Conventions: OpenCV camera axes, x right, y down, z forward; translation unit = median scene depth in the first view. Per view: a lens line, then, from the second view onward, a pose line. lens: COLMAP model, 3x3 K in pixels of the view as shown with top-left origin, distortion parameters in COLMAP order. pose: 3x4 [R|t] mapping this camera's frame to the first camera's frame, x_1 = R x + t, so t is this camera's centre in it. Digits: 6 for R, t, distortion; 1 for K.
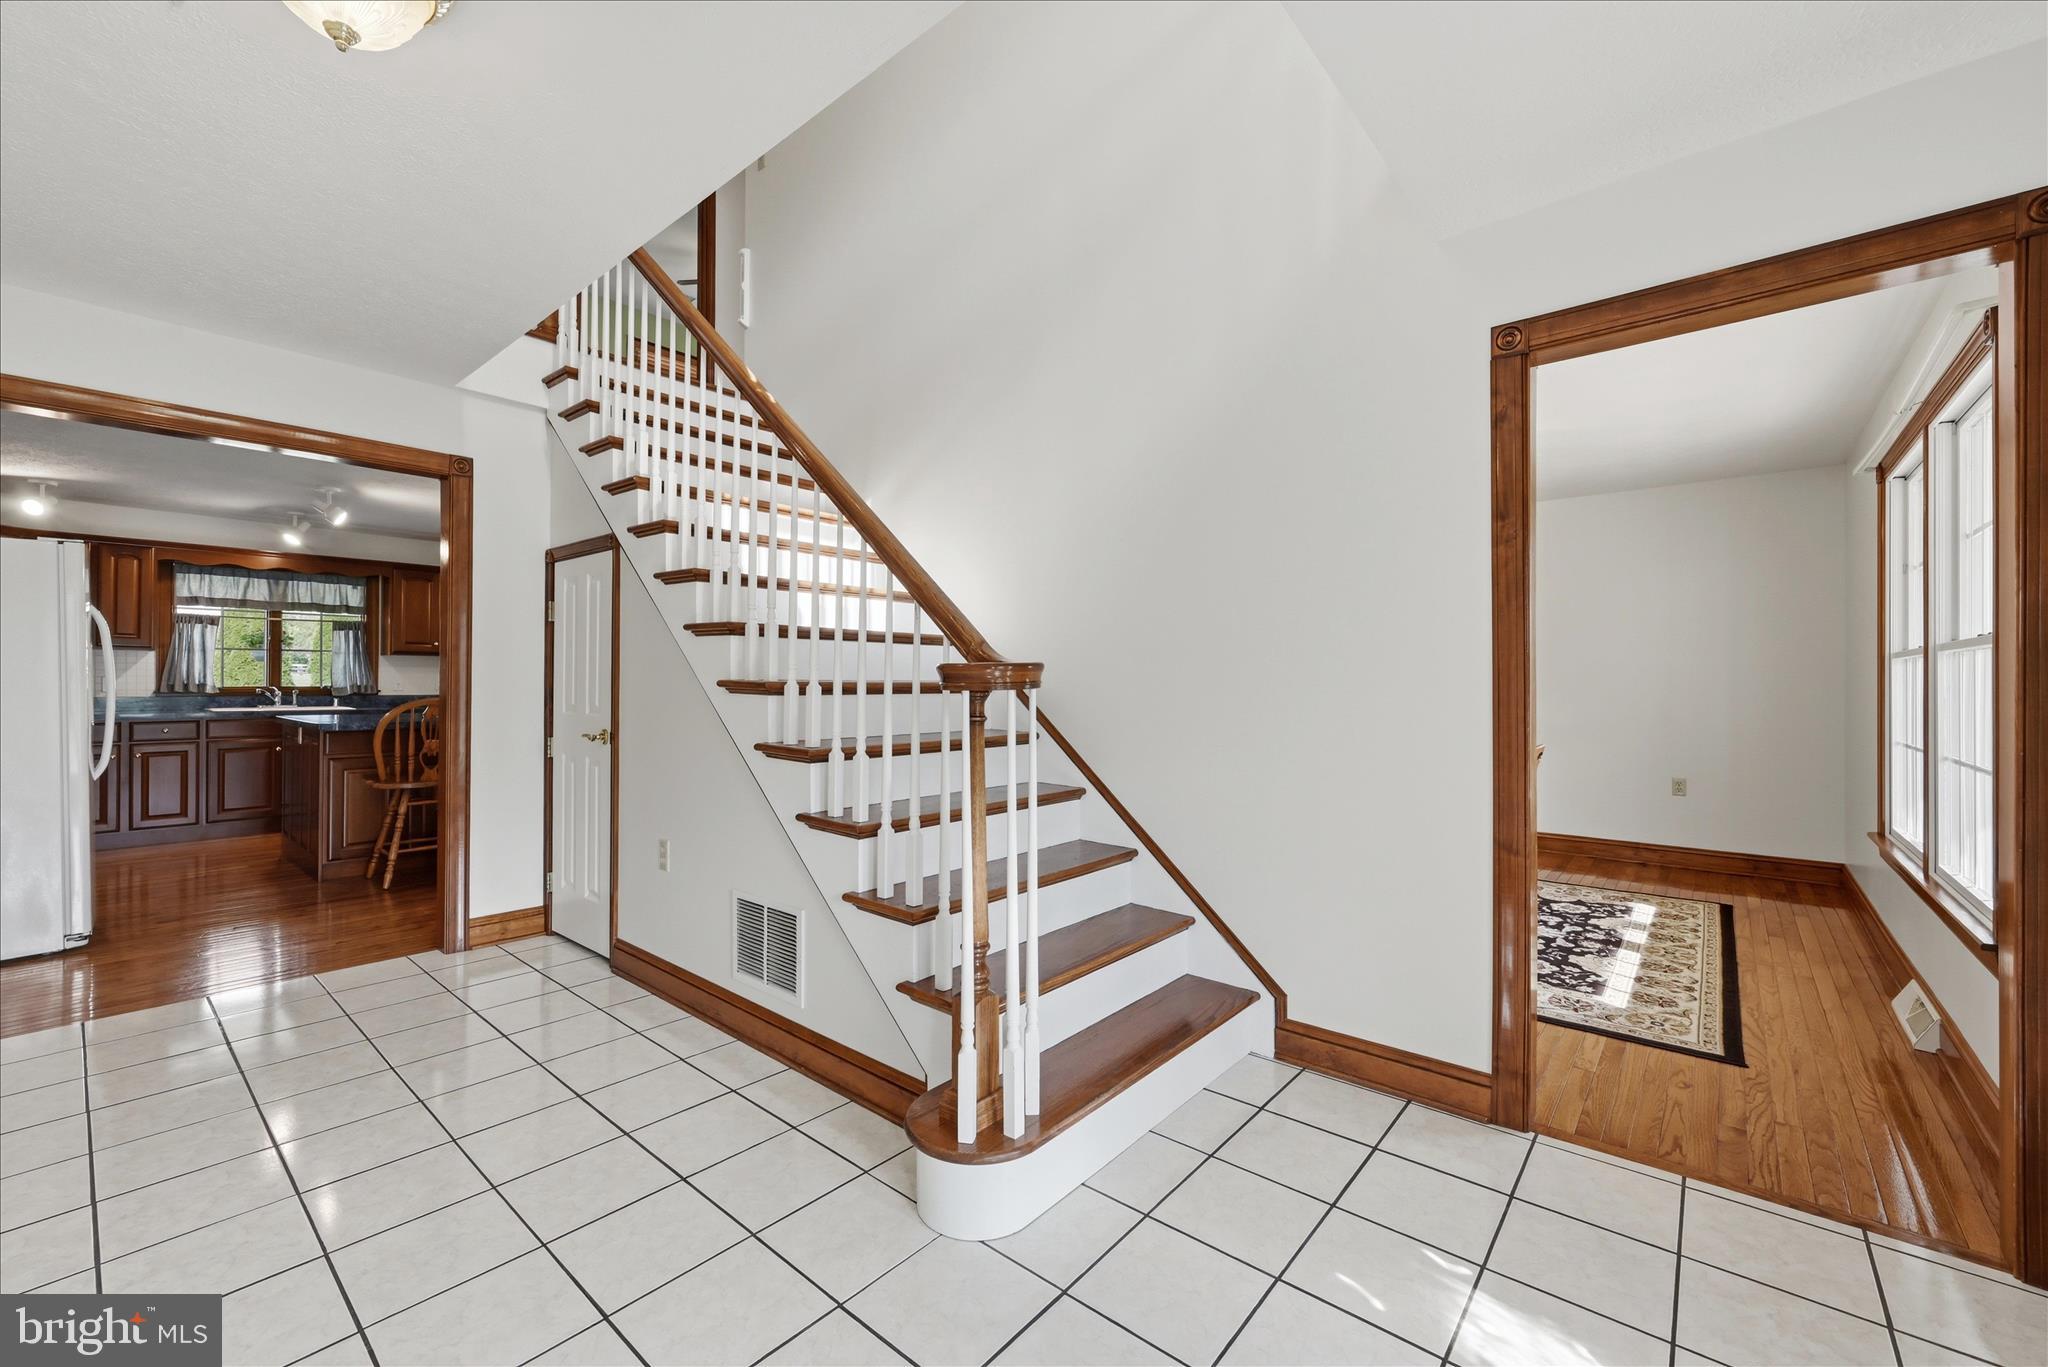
lens RADIAL K [[816.2, 0, 1028.7], [0, 816.2, 674.9], [0, 0, 1]] dist [-0.002038, -0.000023]
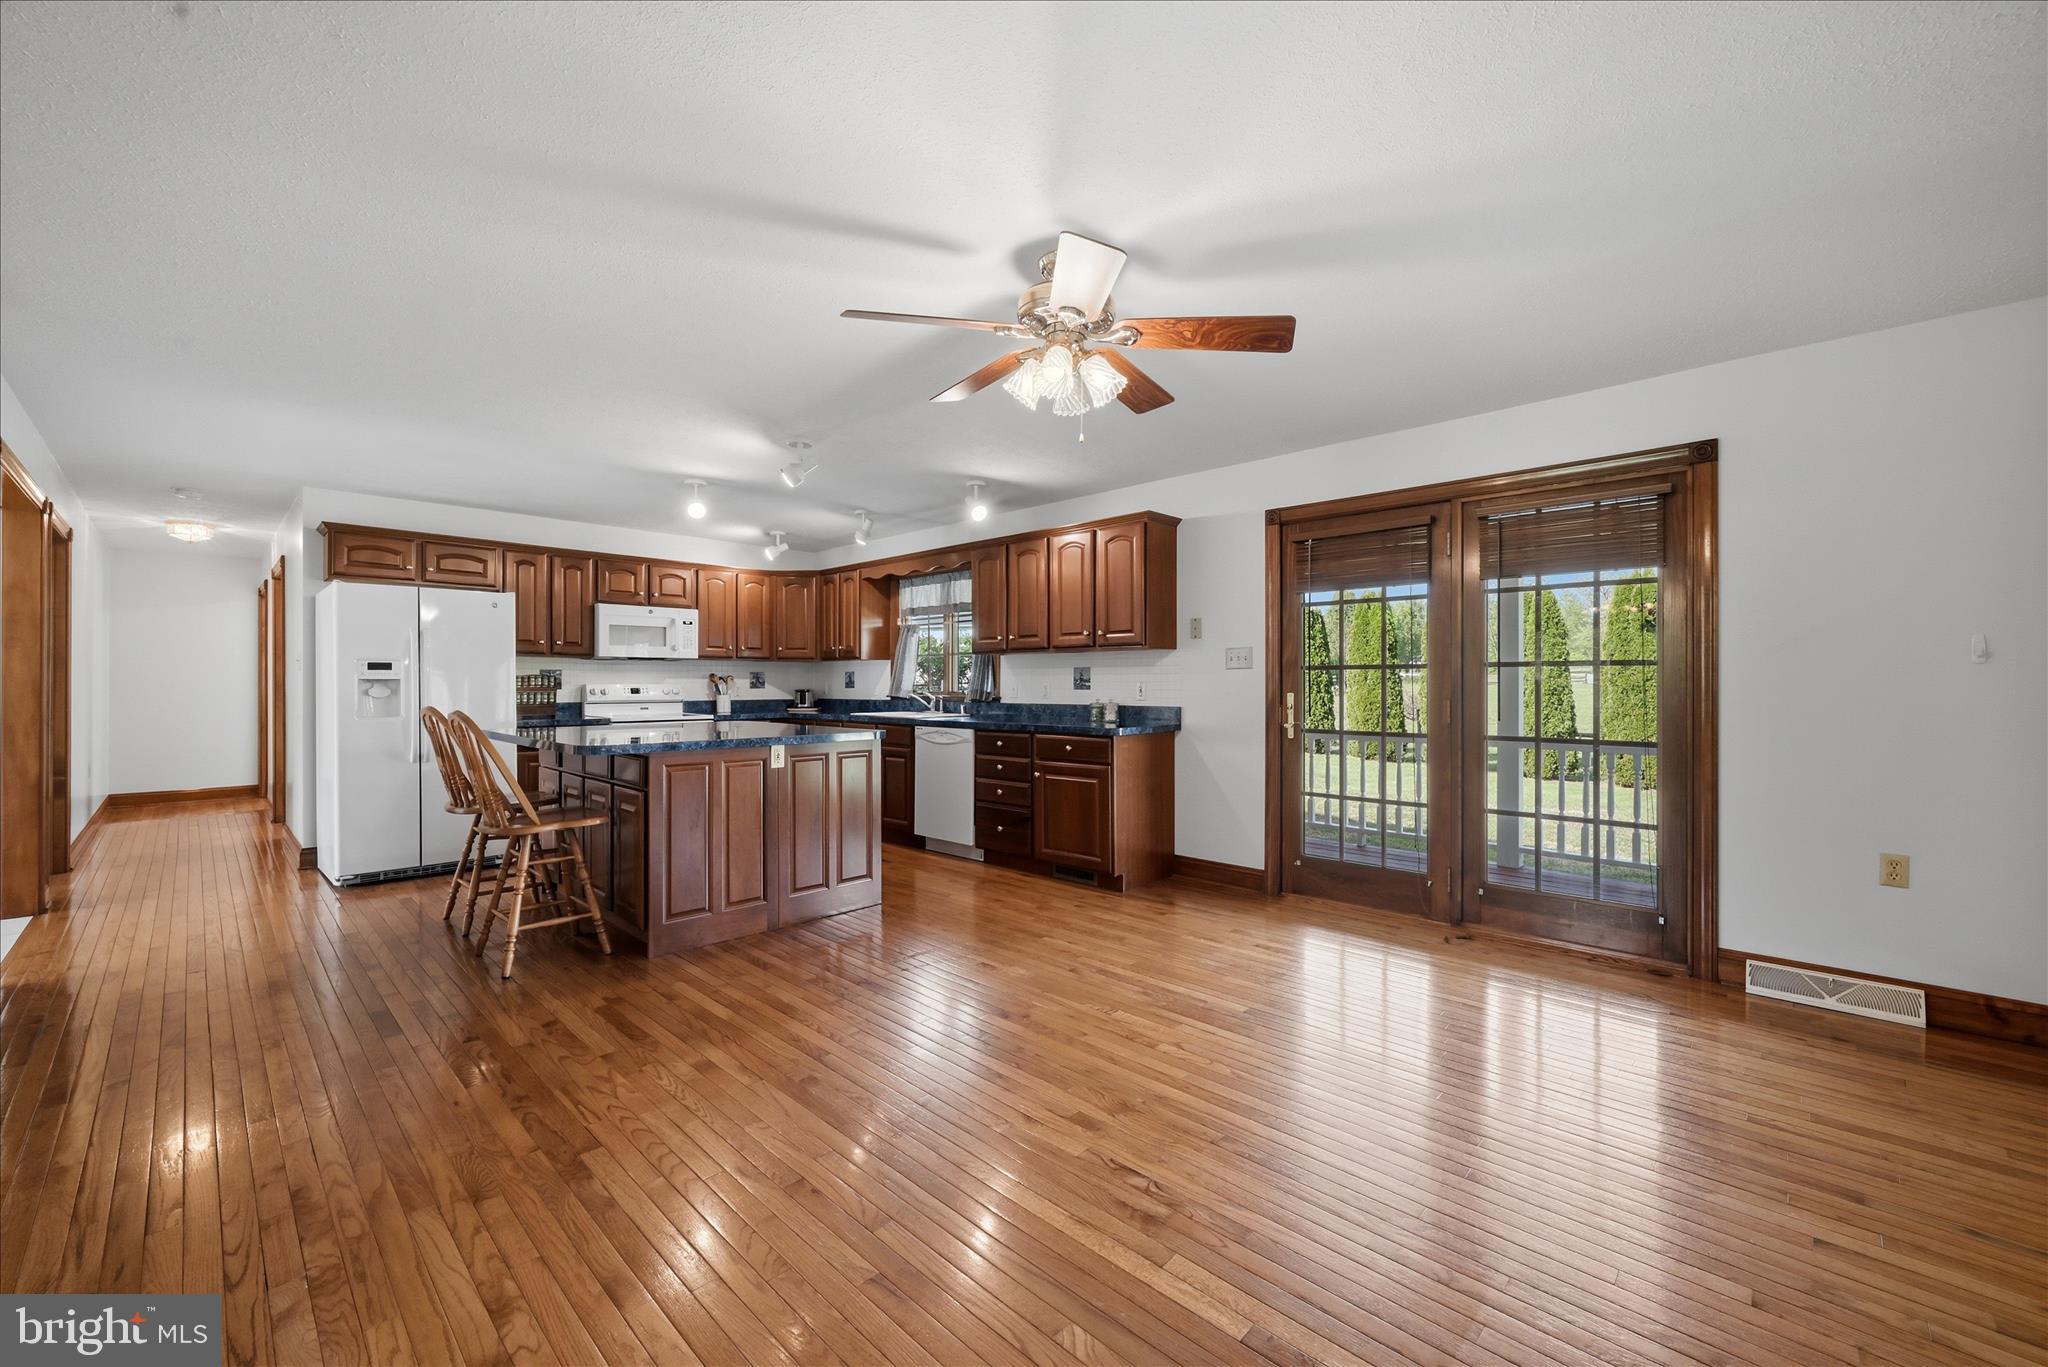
lens RADIAL K [[809.4, 0, 1023.4], [0, 809.4, 682.4], [0, 0, 1]] dist [0.006467, 0.000222]
pose [[-0.068763, -0.002465, -0.997630, 0.039888], [0.007960, 0.999964, -0.003019, 0.007023], [0.997601, -0.008148, -0.068741, 1.213898]]
